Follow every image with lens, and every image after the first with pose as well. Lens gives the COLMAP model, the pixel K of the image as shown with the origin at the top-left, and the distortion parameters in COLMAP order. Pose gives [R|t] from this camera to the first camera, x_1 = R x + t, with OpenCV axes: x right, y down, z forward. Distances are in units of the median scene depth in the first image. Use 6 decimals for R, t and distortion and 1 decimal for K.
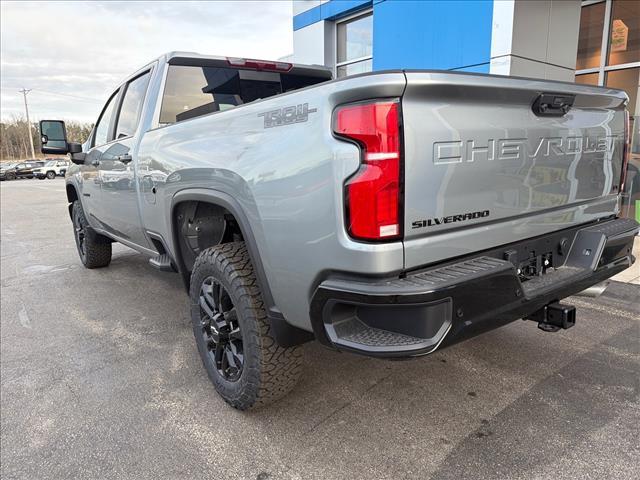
lens RADIAL K [[462.6, 0, 320.0], [0, 462.6, 240.0], [0, 0, 1]] dist [0.176444, -0.274000]
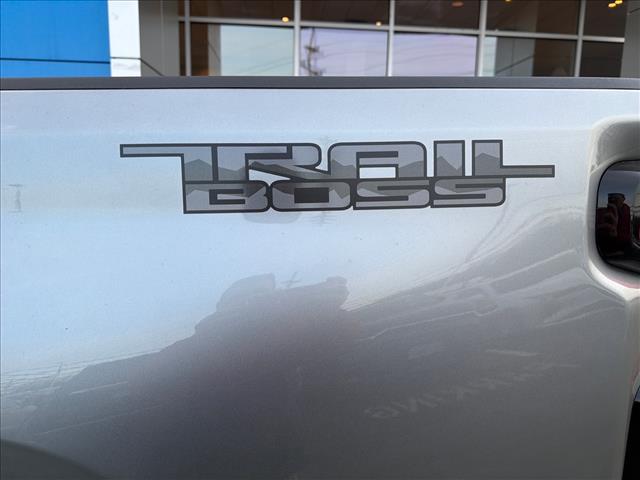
lens RADIAL K [[462.6, 0, 320.0], [0, 462.6, 240.0], [0, 0, 1]] dist [0.176444, -0.274000]
pose [[0.553585, -0.107801, 0.825786, -0.283365], [0.123001, 0.991295, 0.046951, -0.234384], [-0.823659, 0.075581, 0.562026, 0.841569]]
